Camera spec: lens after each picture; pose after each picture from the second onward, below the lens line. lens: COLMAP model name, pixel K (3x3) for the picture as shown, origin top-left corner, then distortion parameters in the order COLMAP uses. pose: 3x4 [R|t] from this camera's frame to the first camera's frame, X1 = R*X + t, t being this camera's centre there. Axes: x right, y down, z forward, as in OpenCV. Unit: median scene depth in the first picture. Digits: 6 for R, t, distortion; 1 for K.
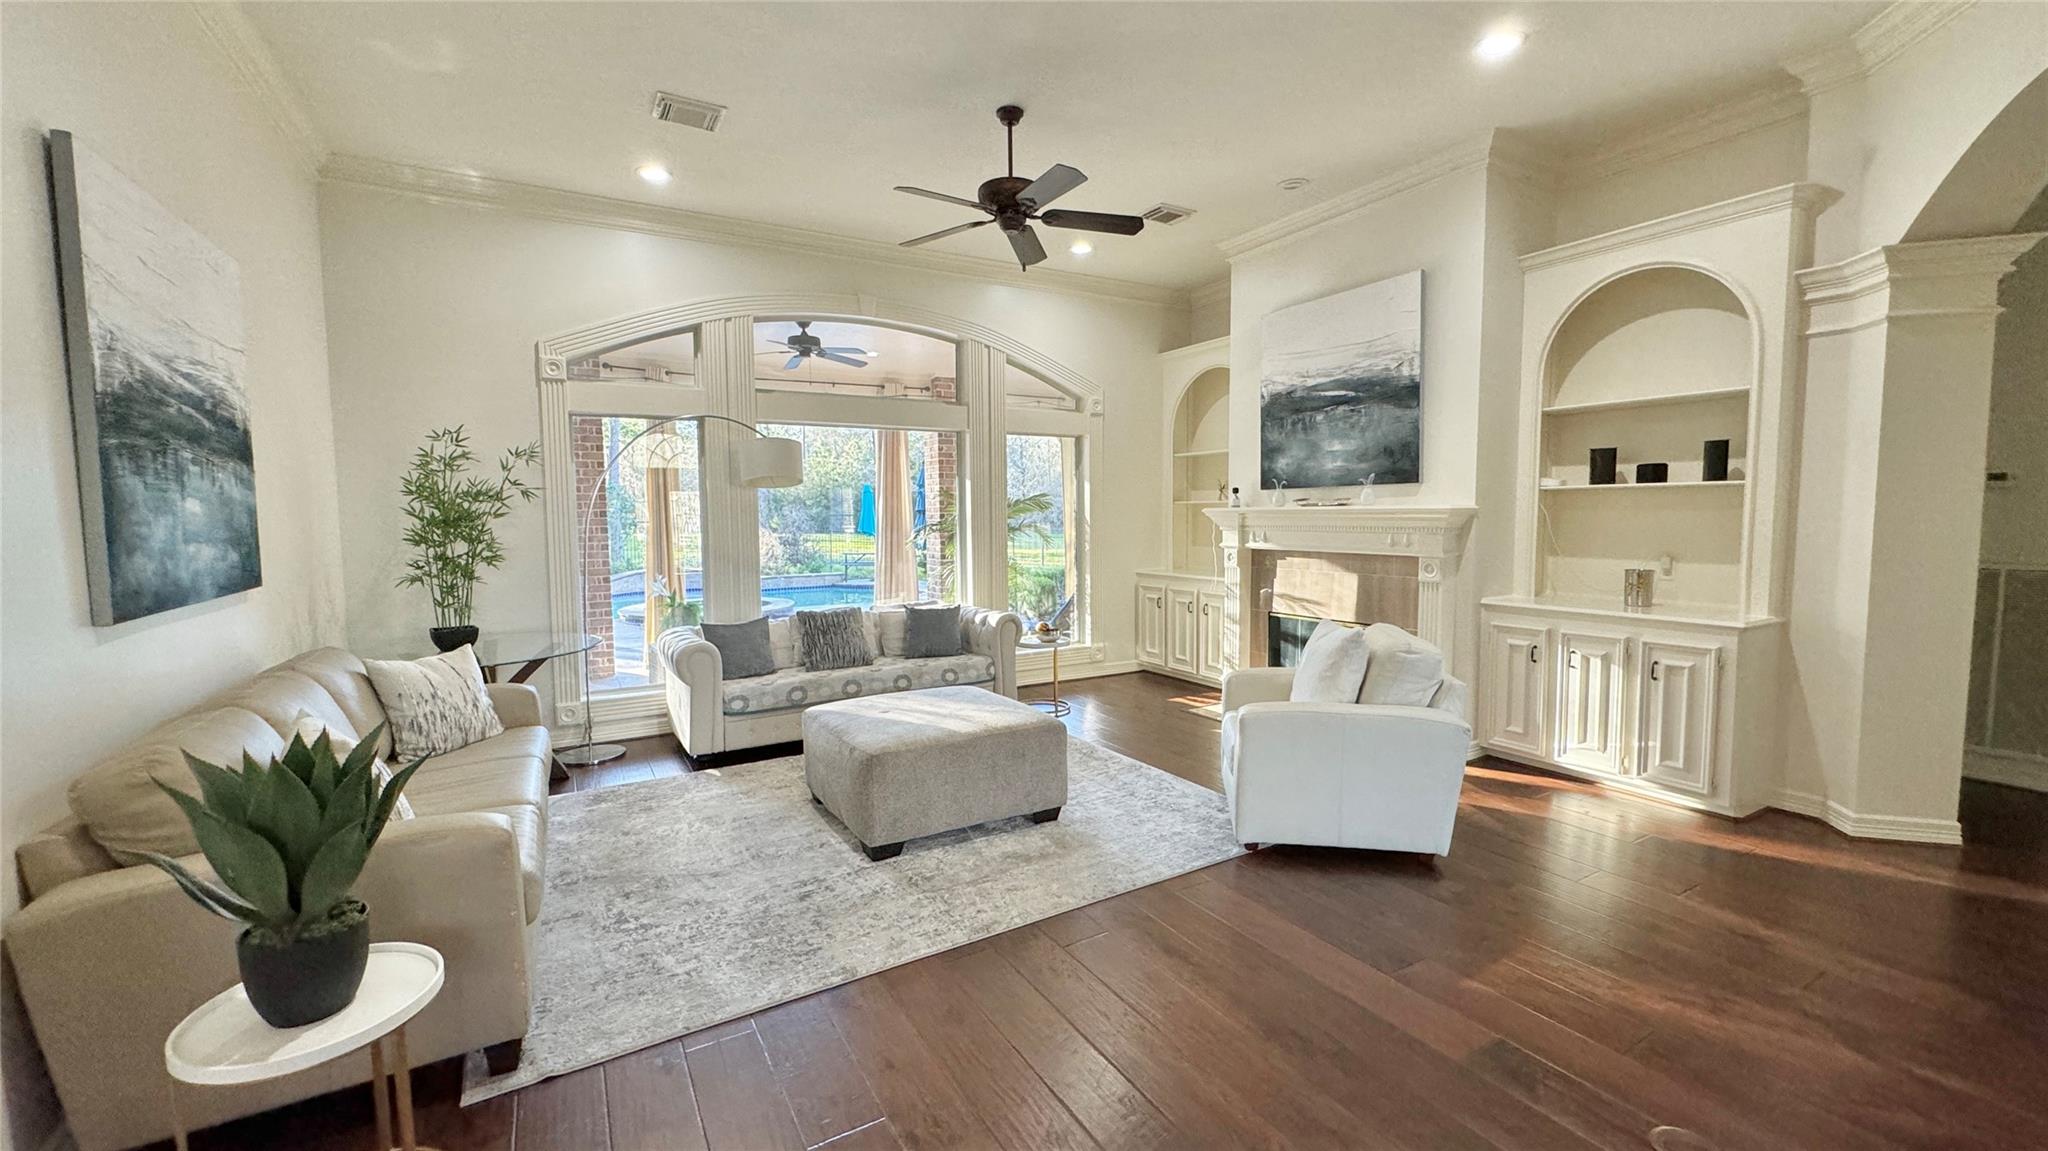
lens RADIAL K [[820.2, 0, 1028.8], [0, 820.2, 573.6], [0, 0, 1]] dist [-0.000818, -0.000280]
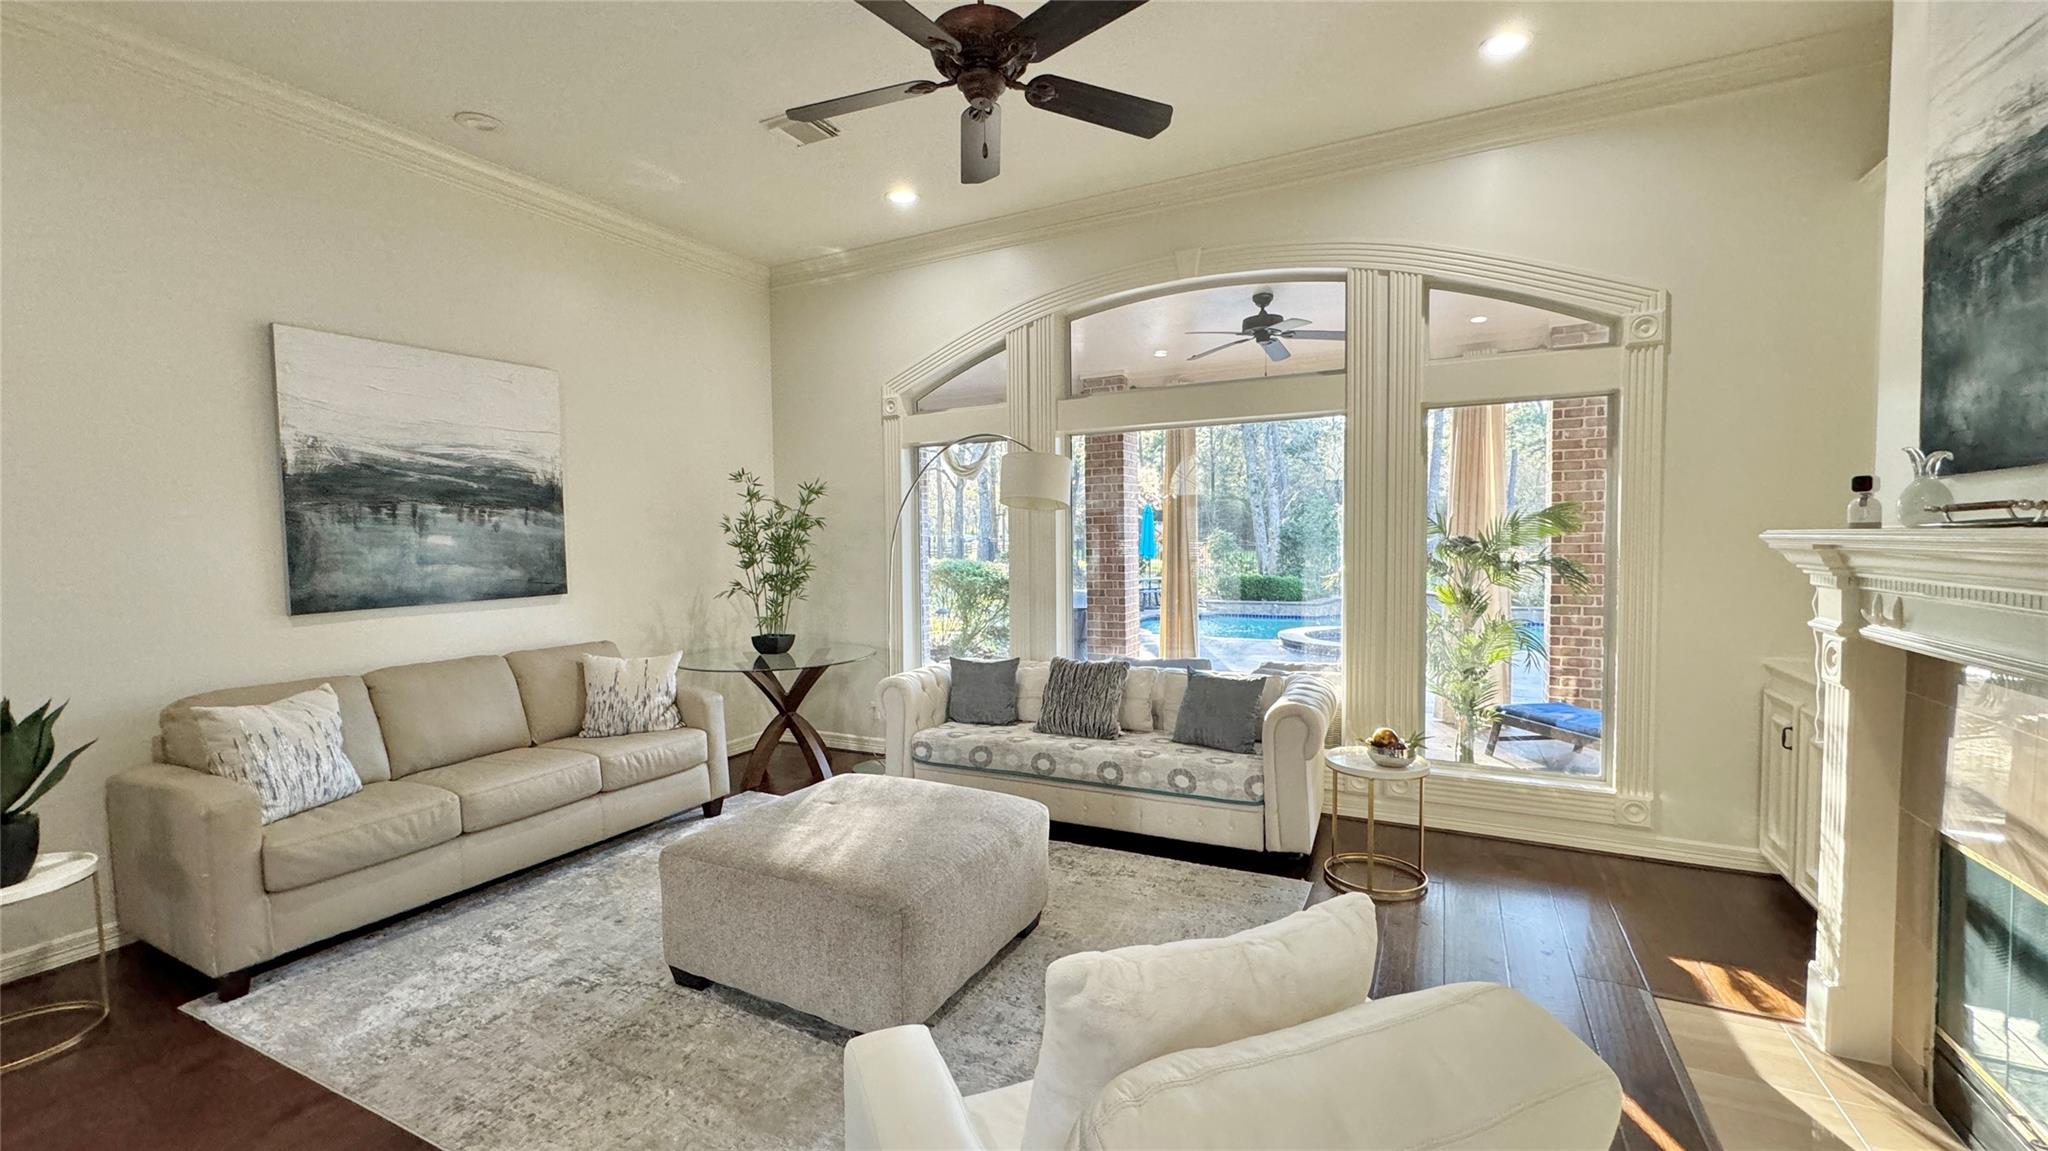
lens RADIAL K [[820.2, 0, 1023.3], [0, 820.2, 577.1], [0, 0, 1]] dist [-0.000818, -0.000280]
pose [[0.532698, 0.045345, -0.845090, 0.389894], [-0.055304, 0.998294, 0.018705, -0.047423], [0.844497, 0.036773, 0.534297, 0.506726]]
